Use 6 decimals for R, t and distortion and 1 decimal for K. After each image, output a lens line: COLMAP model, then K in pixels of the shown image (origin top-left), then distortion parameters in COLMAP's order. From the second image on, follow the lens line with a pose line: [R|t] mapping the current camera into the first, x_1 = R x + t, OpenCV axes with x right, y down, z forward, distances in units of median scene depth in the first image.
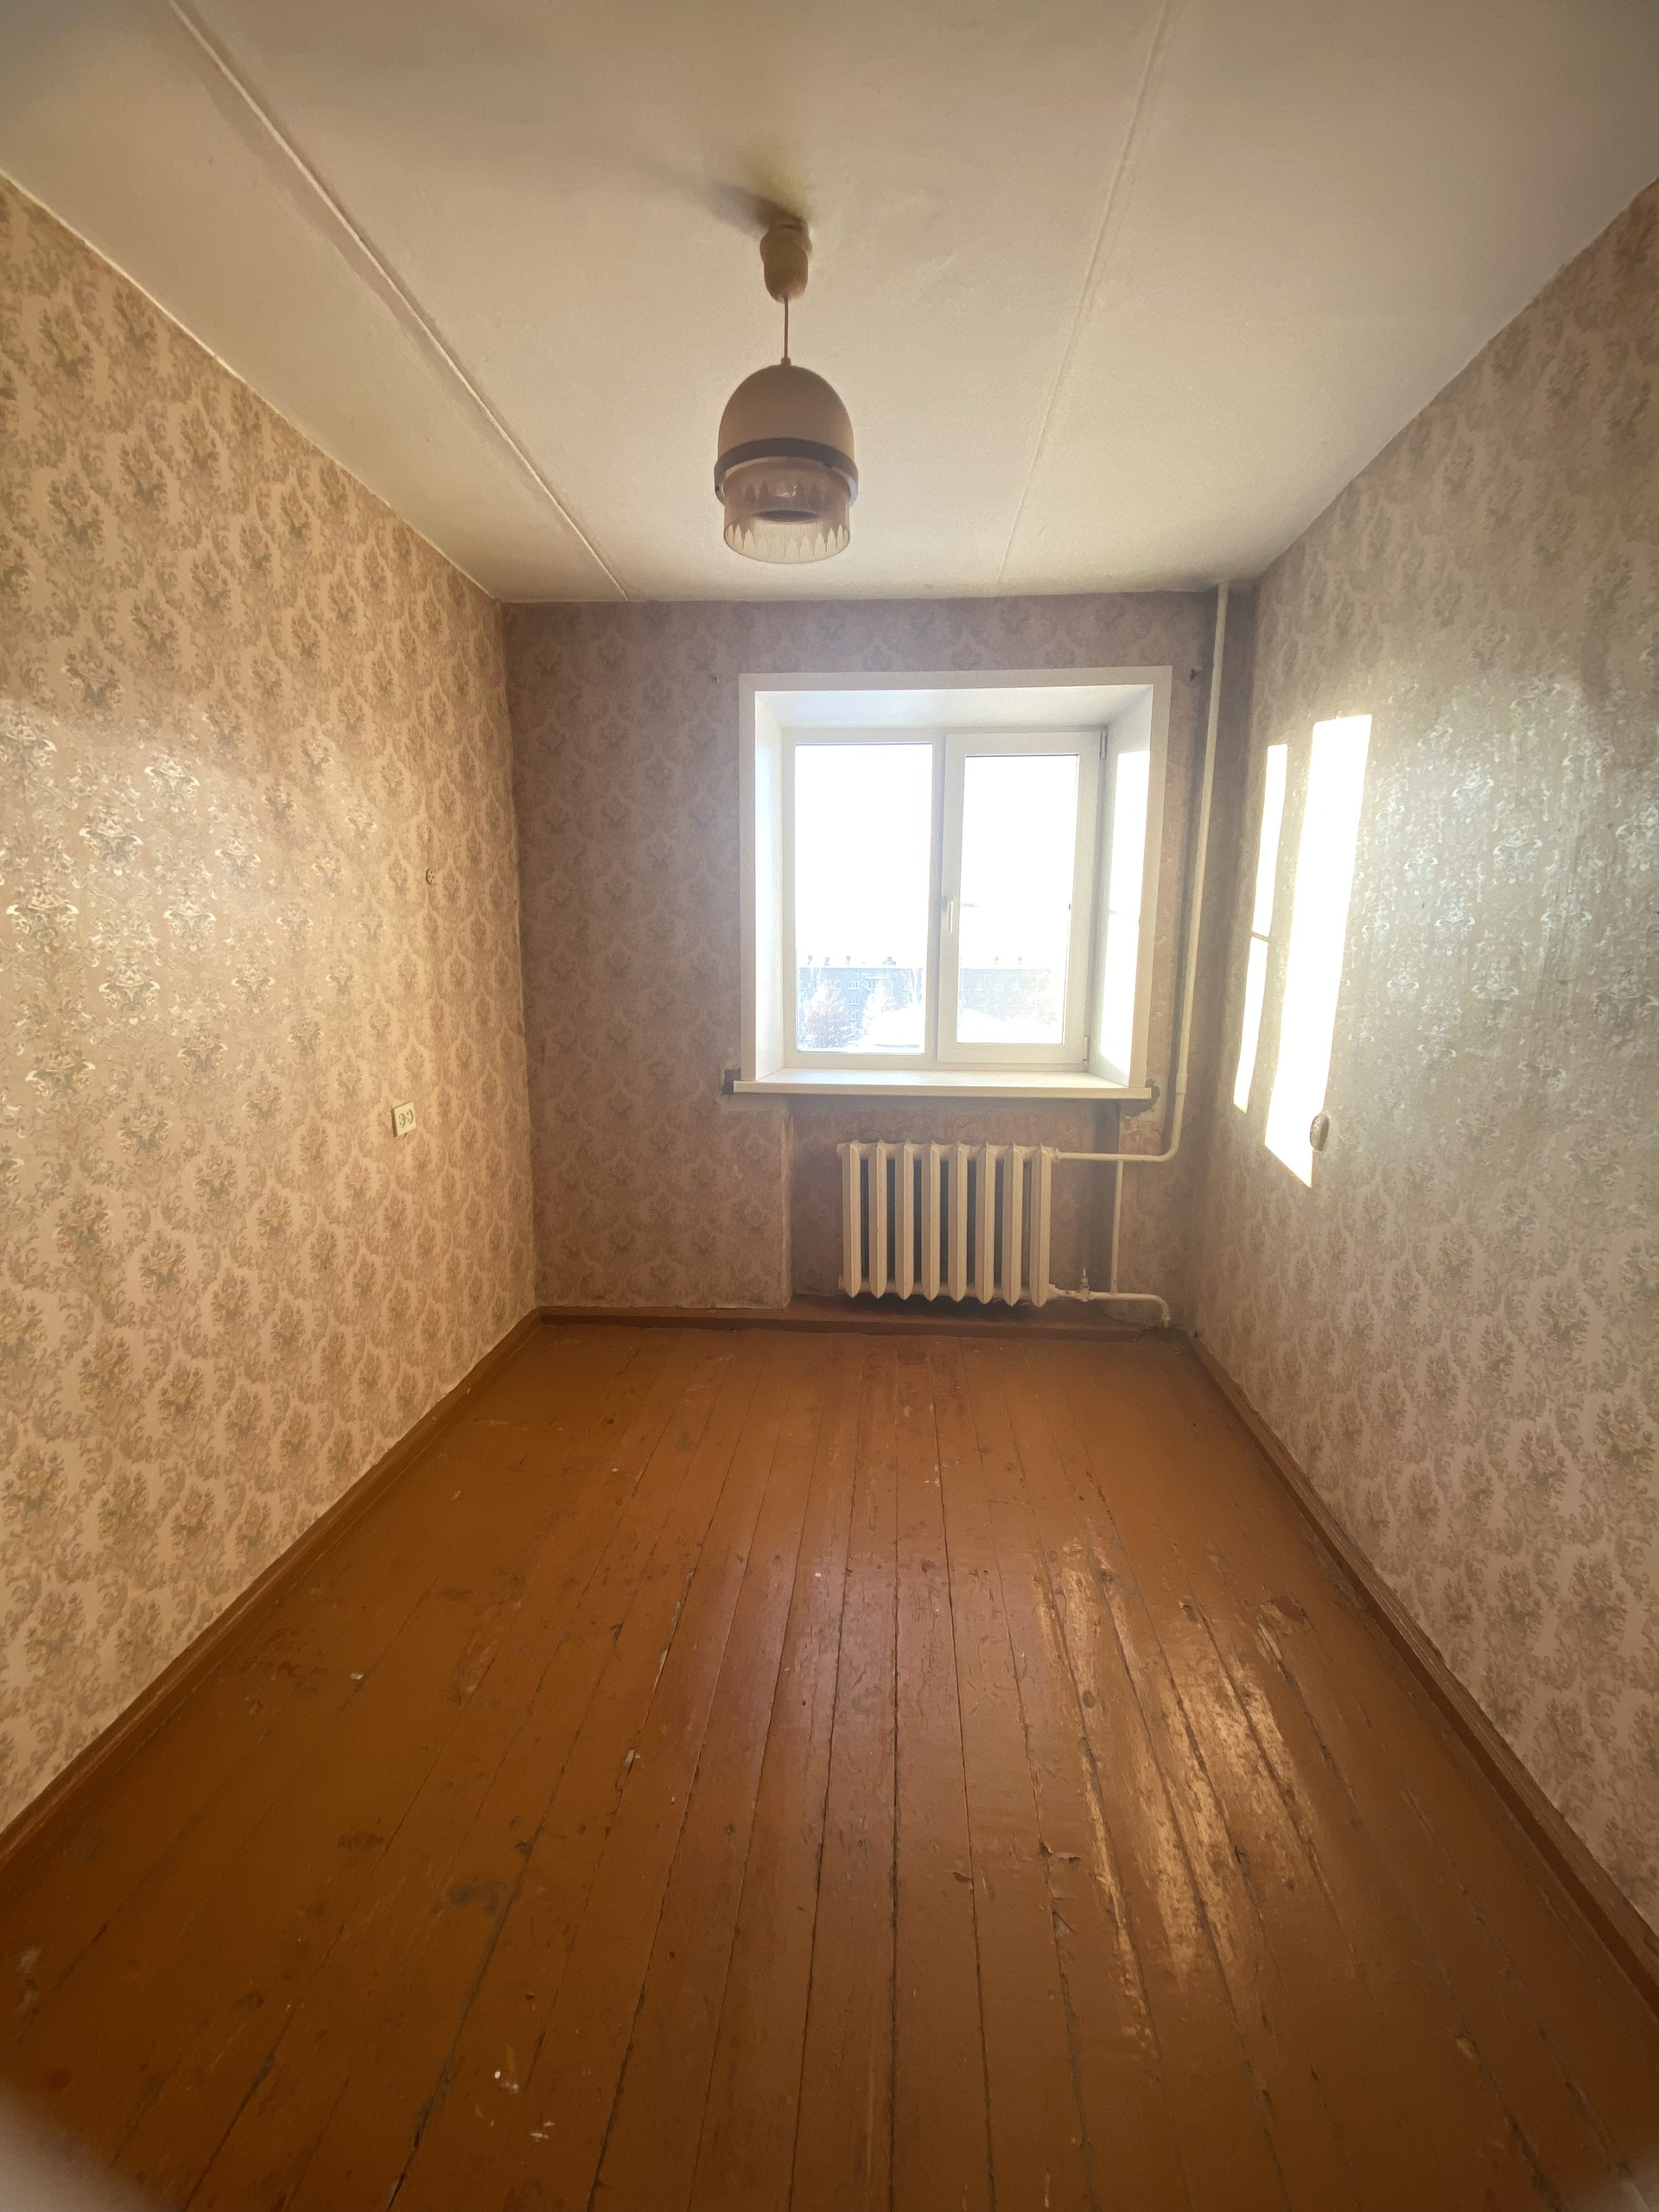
lens RADIAL K [[890.4, 0, 814.6], [0, 890.4, 1111.6], [0, 0, 1]] dist [0.052927, -0.034662]
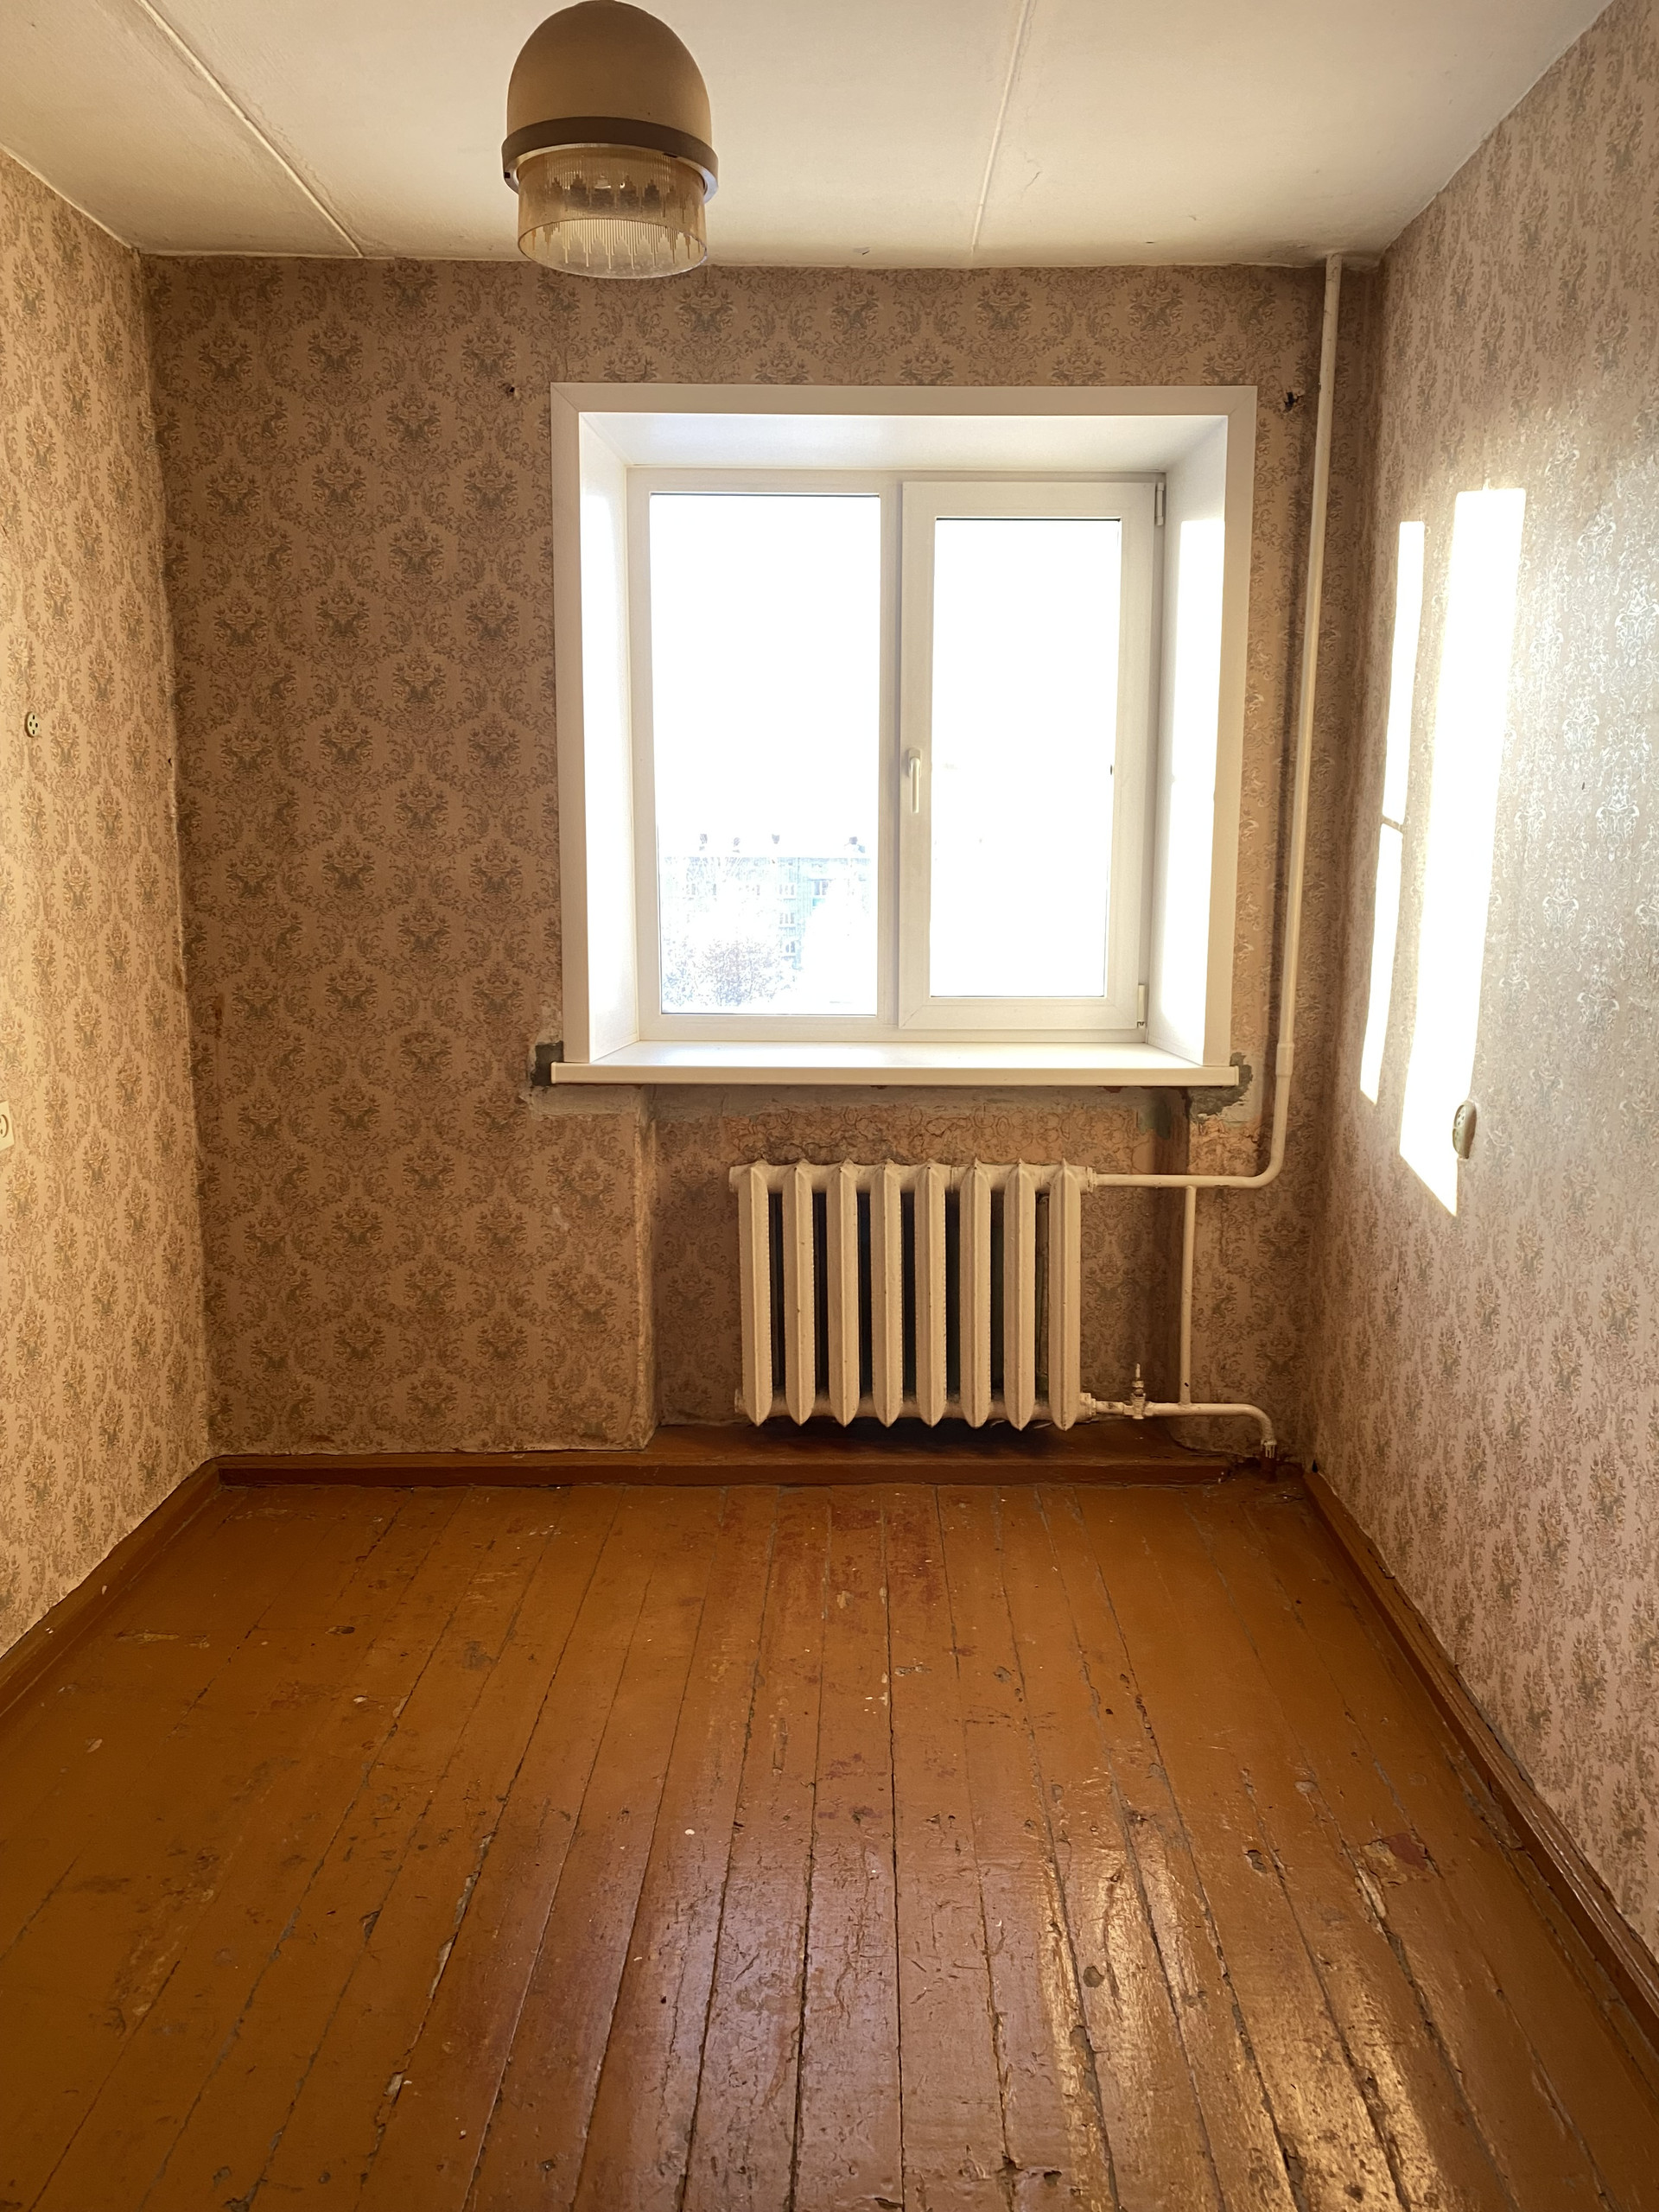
lens RADIAL K [[1664.6, 0, 829.5], [0, 1664.6, 1106.0], [0, 0, 1]] dist [0.030029, -0.004760]
pose [[0.997432, -0.012880, 0.070454, 0.016855], [0.013720, 0.999840, -0.011439, 0.010371], [-0.070295, 0.012376, 0.997449, -0.126209]]
